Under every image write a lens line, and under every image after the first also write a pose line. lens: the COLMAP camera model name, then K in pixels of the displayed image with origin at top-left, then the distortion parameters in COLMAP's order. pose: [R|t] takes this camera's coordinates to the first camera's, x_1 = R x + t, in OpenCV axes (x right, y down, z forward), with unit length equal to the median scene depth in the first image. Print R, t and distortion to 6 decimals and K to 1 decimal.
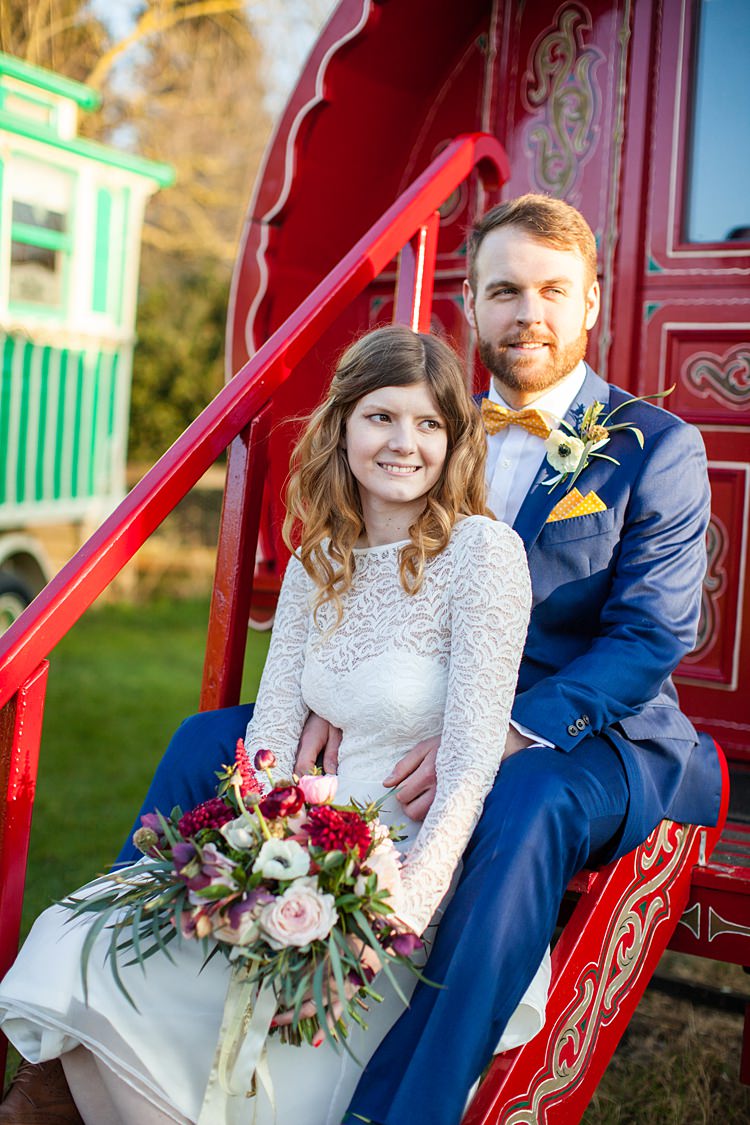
lens RADIAL K [[1616.1, 0, 375.0], [0, 1616.1, 563.2], [0, 0, 1]] dist [-0.001268, 0.000000]
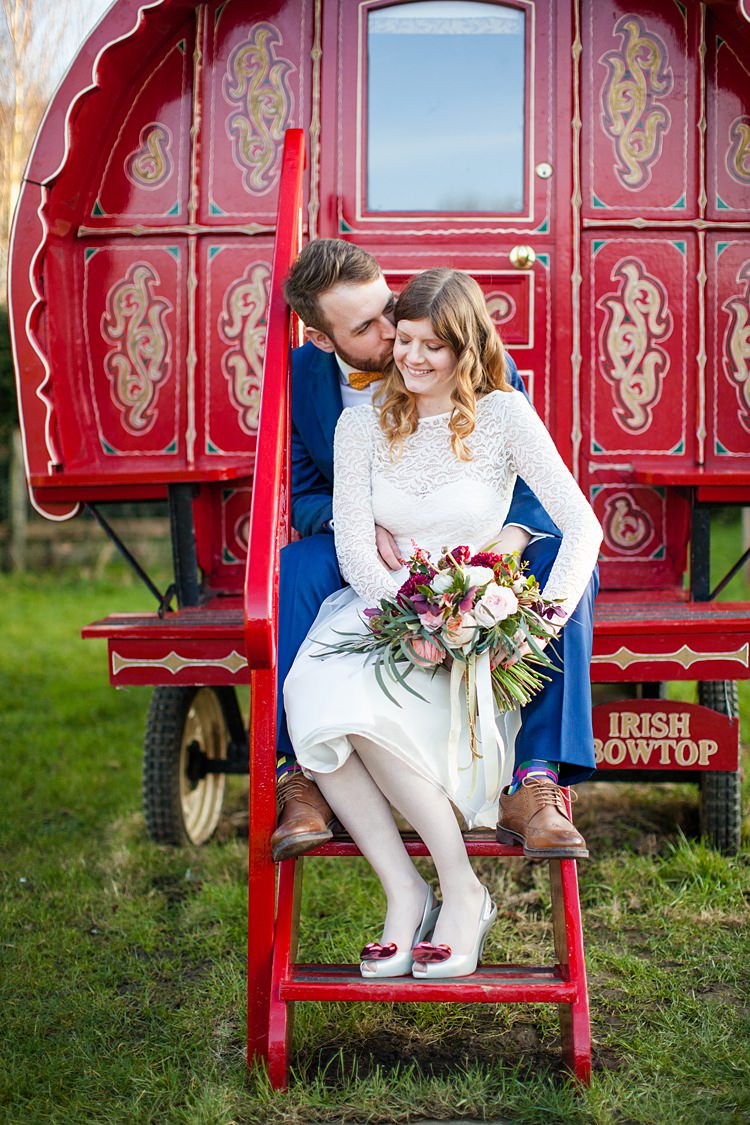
lens RADIAL K [[1616.1, 0, 375.0], [0, 1616.1, 560.5], [0, 0, 1]] dist [-0.001268, 0.000000]
pose [[0.862031, -0.086637, 0.499396, -0.501080], [0.068601, 0.996160, 0.054402, 0.023276], [-0.502191, -0.012637, 0.864664, -0.190803]]
